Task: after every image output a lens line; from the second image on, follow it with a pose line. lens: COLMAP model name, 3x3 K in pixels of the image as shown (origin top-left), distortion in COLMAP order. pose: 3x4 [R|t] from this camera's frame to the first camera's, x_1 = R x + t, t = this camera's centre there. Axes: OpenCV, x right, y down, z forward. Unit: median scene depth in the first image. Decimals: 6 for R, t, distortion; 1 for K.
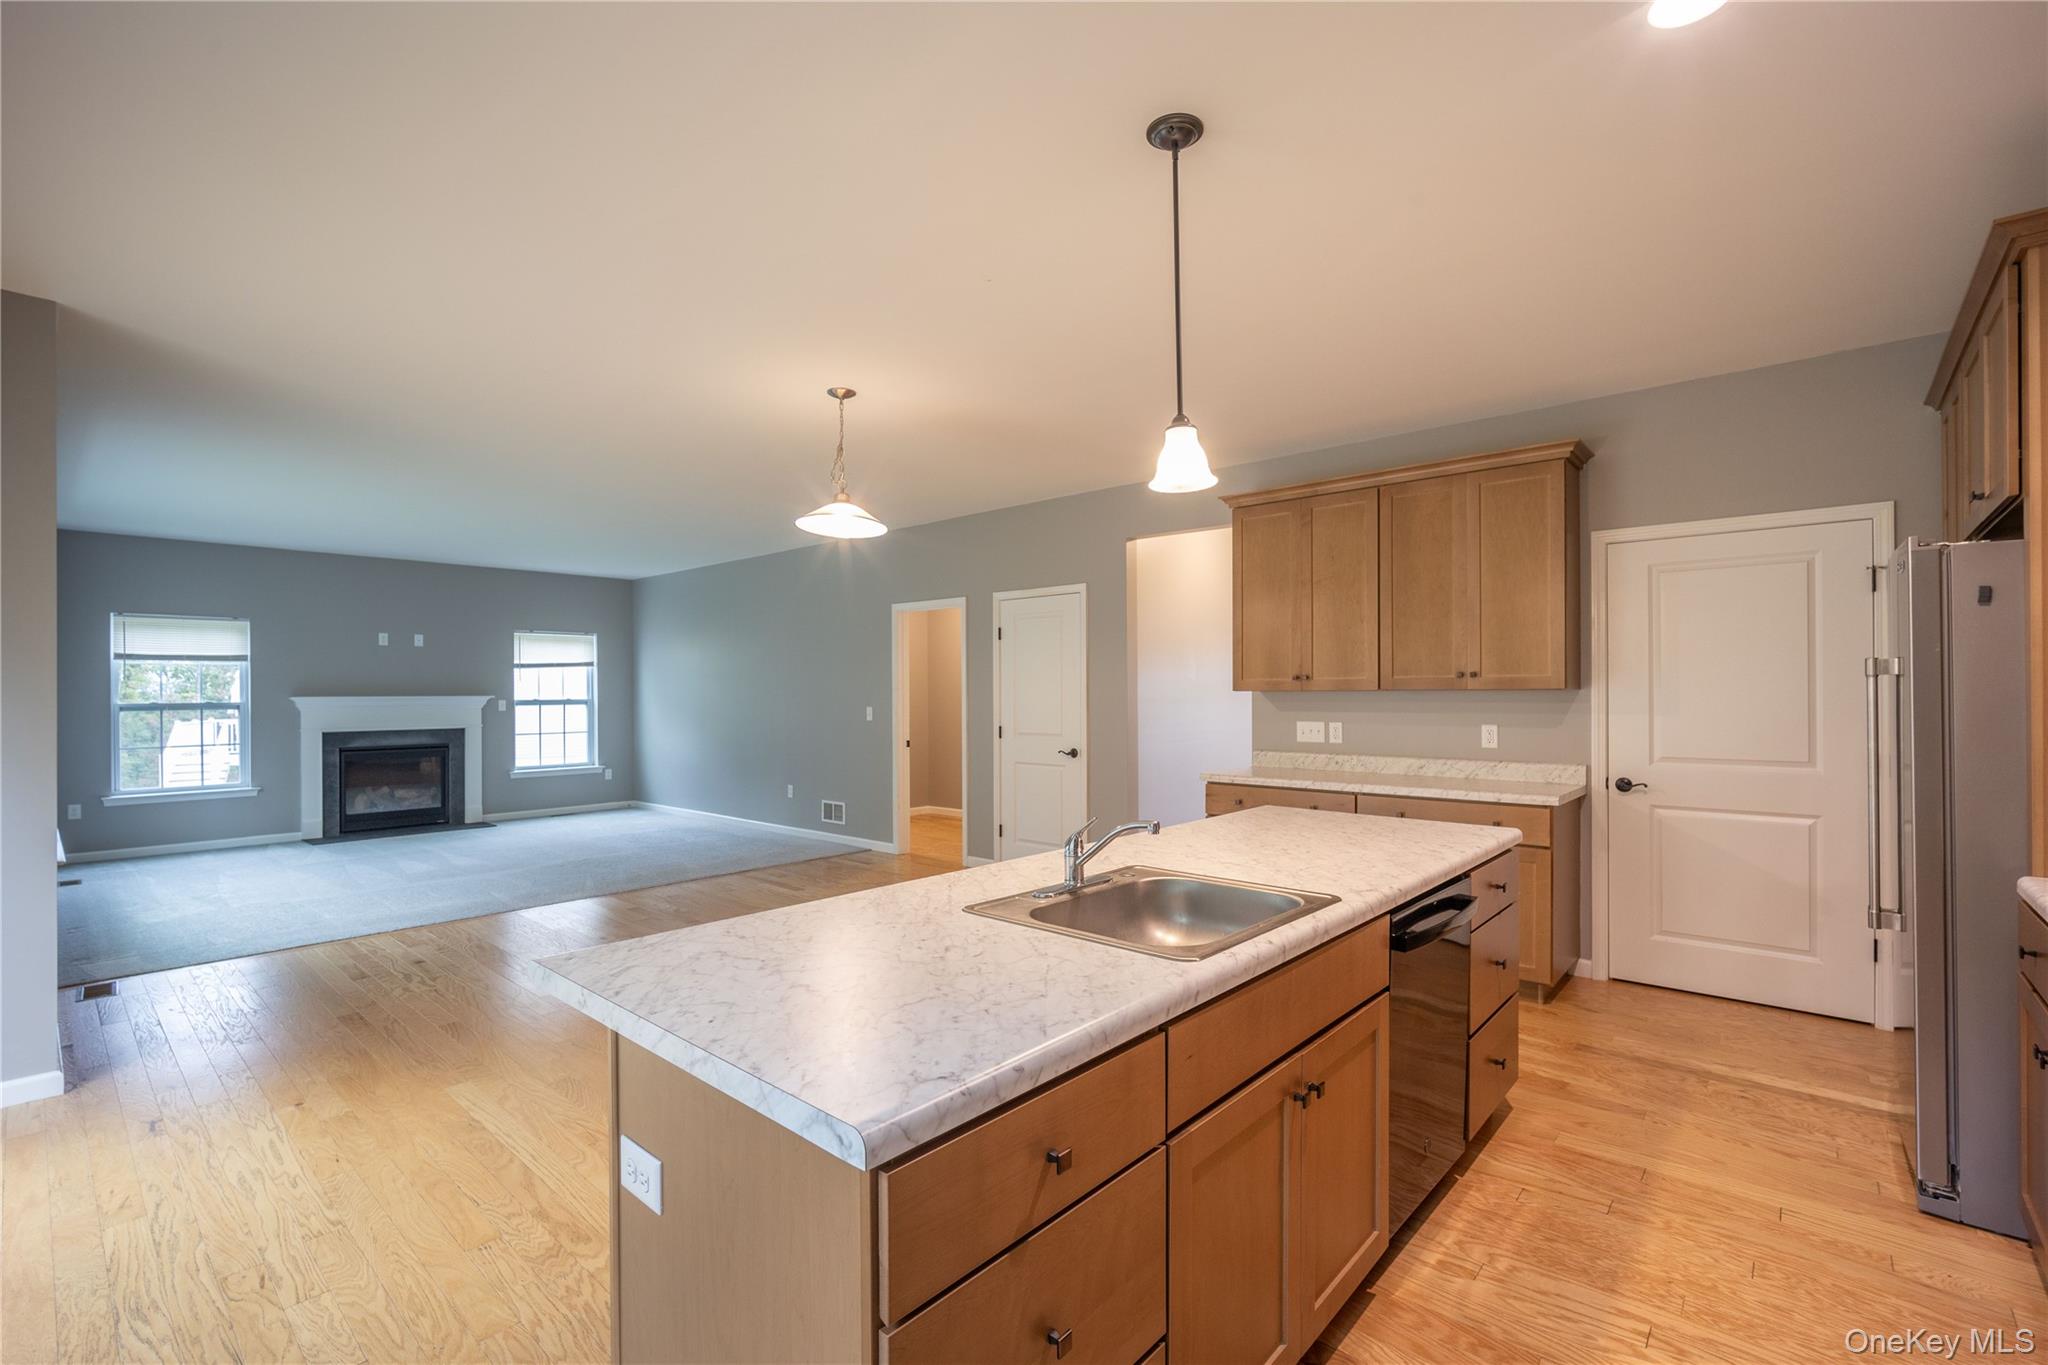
lens RADIAL K [[892.4, 0, 1027.3], [0, 892.4, 692.1], [0, 0, 1]] dist [-0.009630, 0.000707]
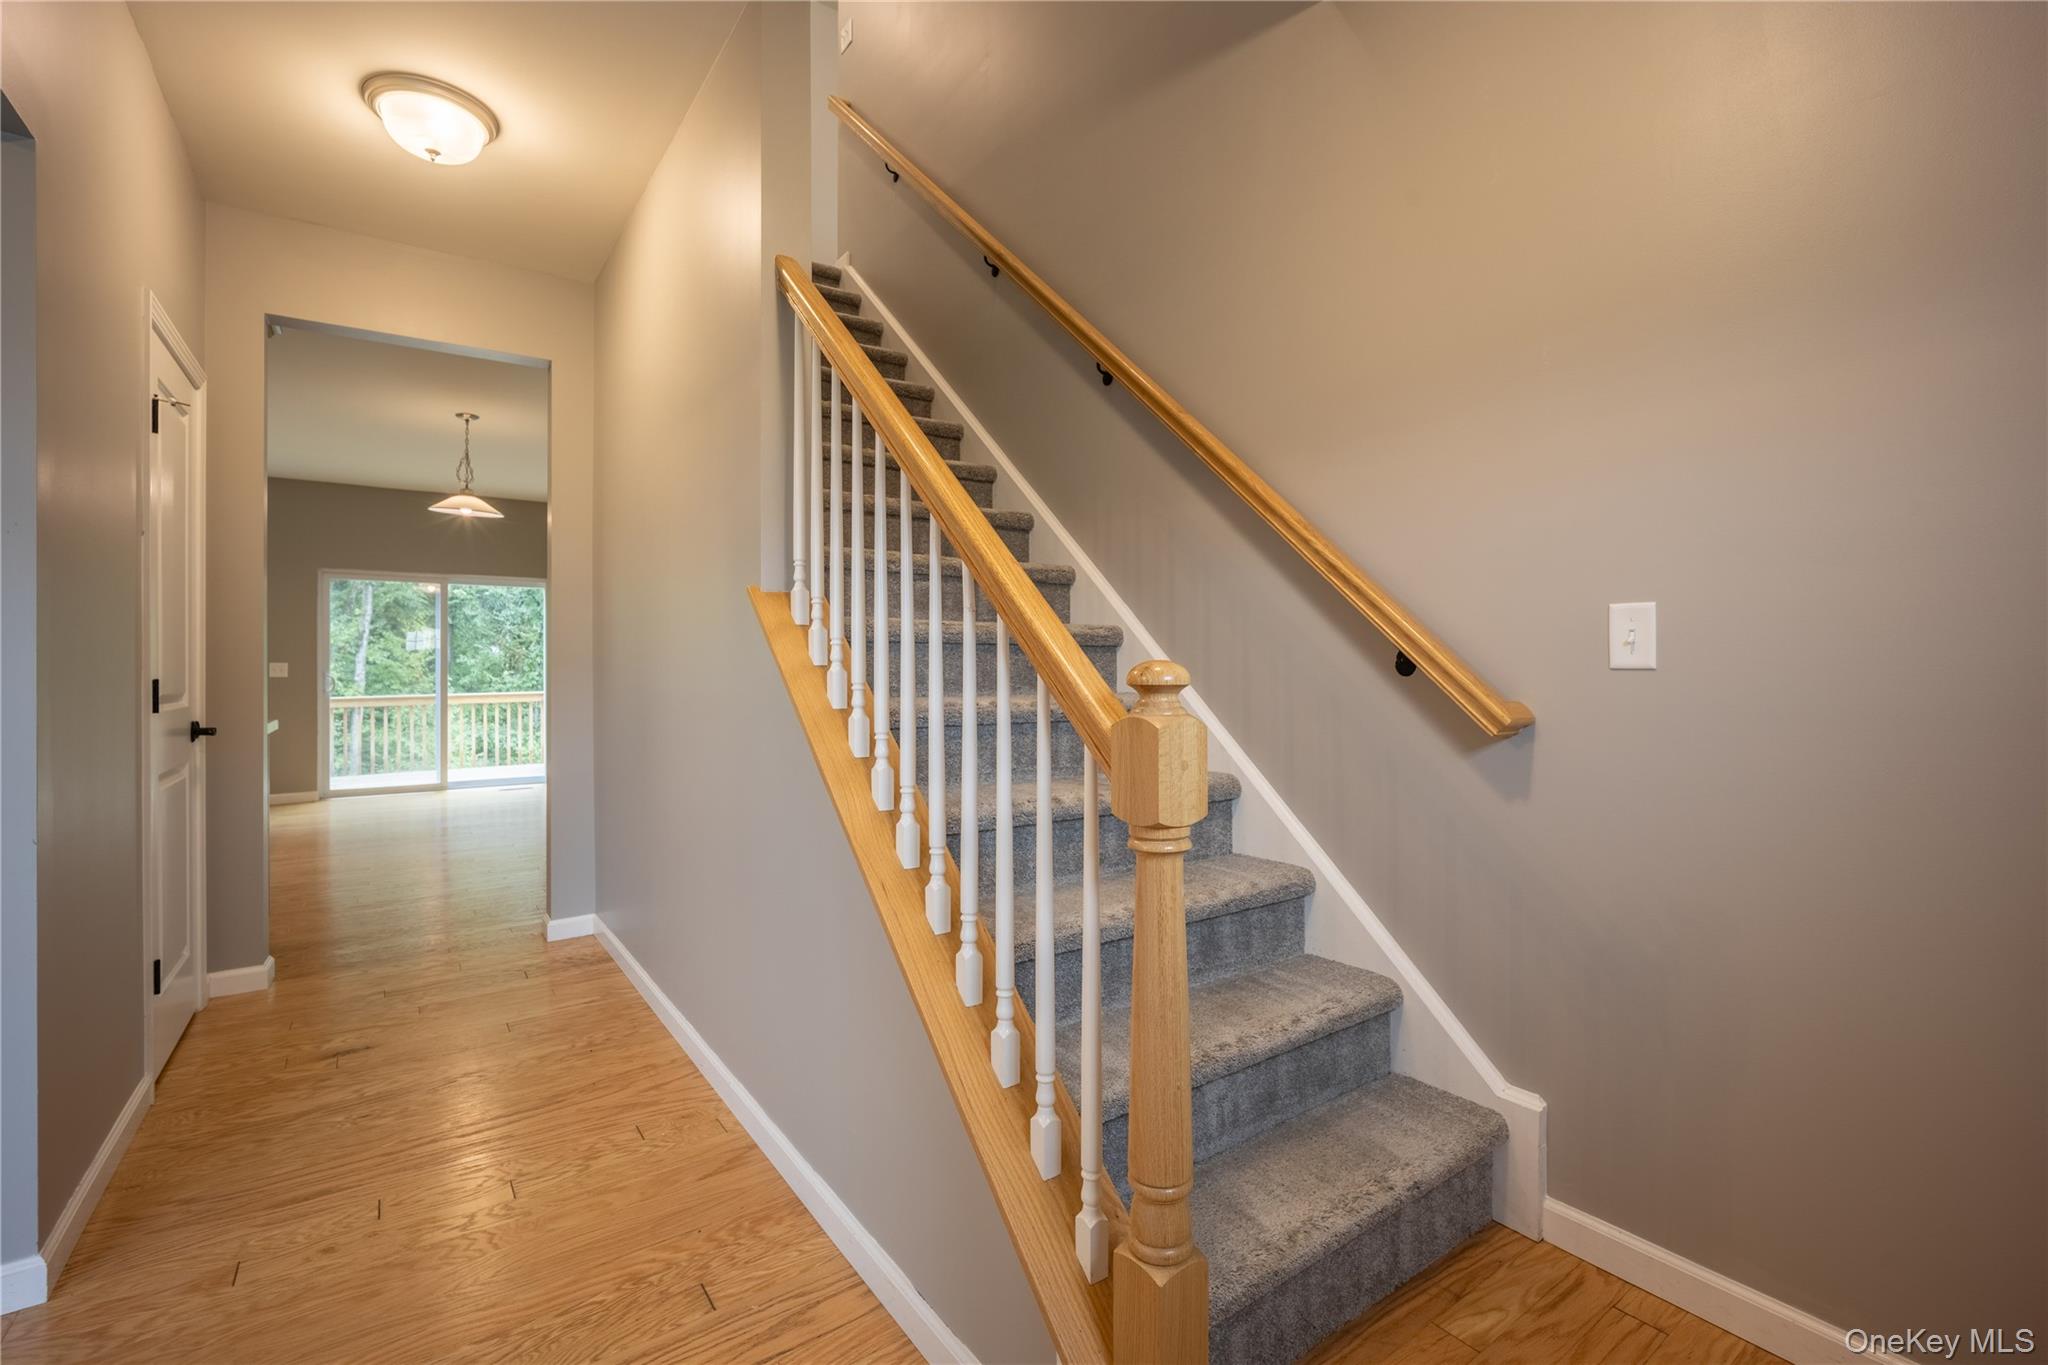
lens RADIAL K [[907.4, 0, 1029.6], [0, 907.4, 664.6], [0, 0, 1]] dist [-0.006876, -0.000614]
pose [[-0.232829, 0.004580, -0.972507, 0.537798], [0.006765, 0.999972, 0.003090, 0.031628], [0.972494, -0.005859, -0.232853, 1.210045]]
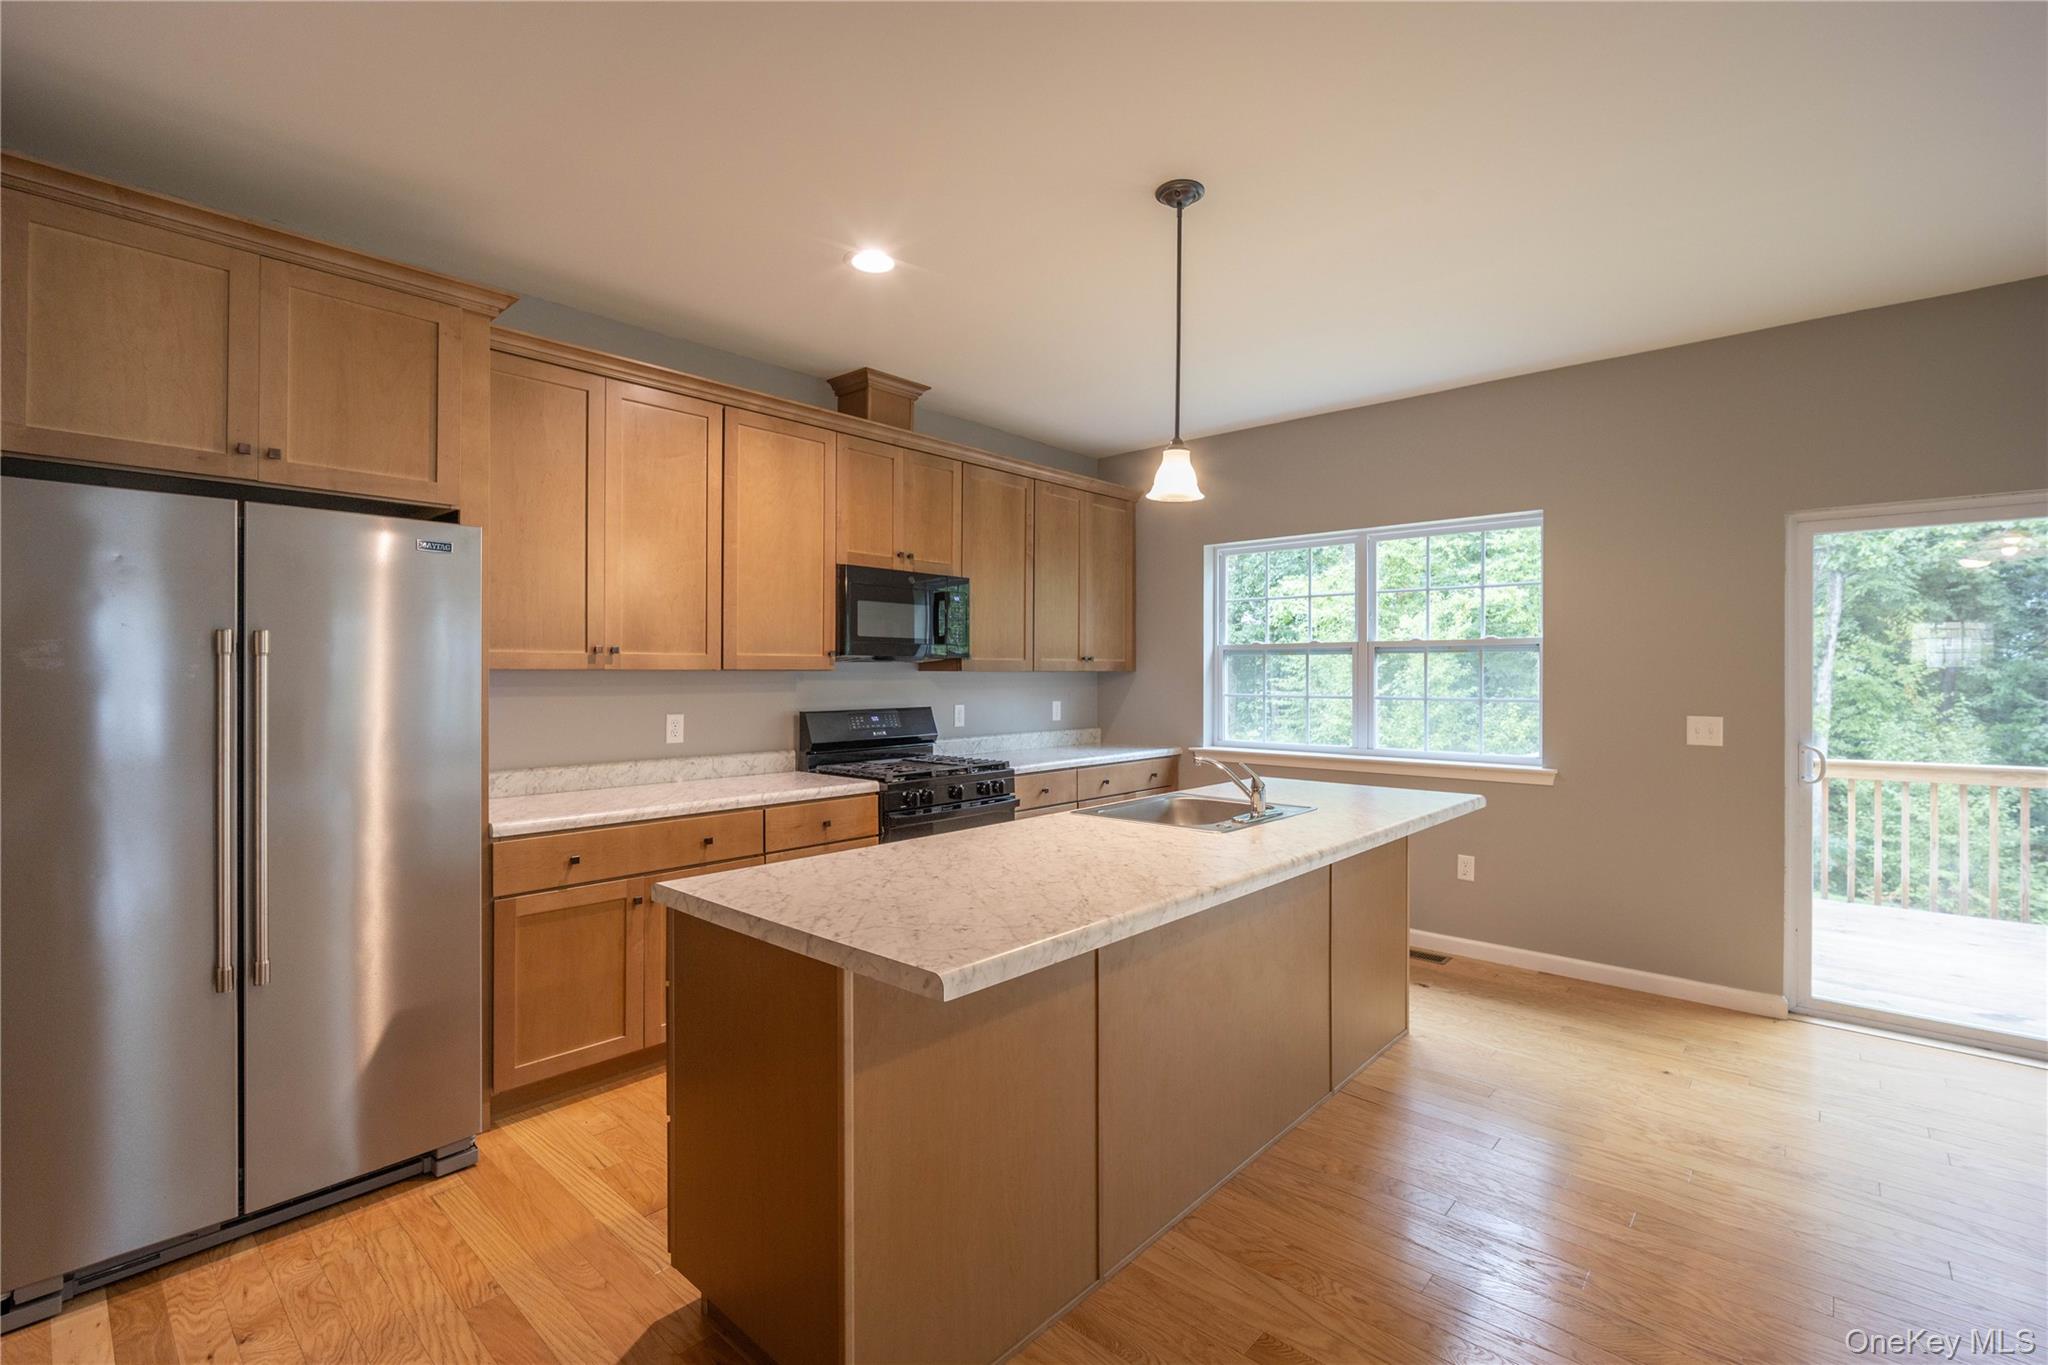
lens RADIAL K [[909.9, 0, 1024.4], [0, 909.9, 670.3], [0, 0, 1]] dist [-0.004850, 0.000244]
pose [[-0.999910, 0.004122, 0.012791, 0.104717], [0.004078, 0.999986, -0.003425, 0.000364], [-0.012805, -0.003373, -0.999912, 0.643525]]
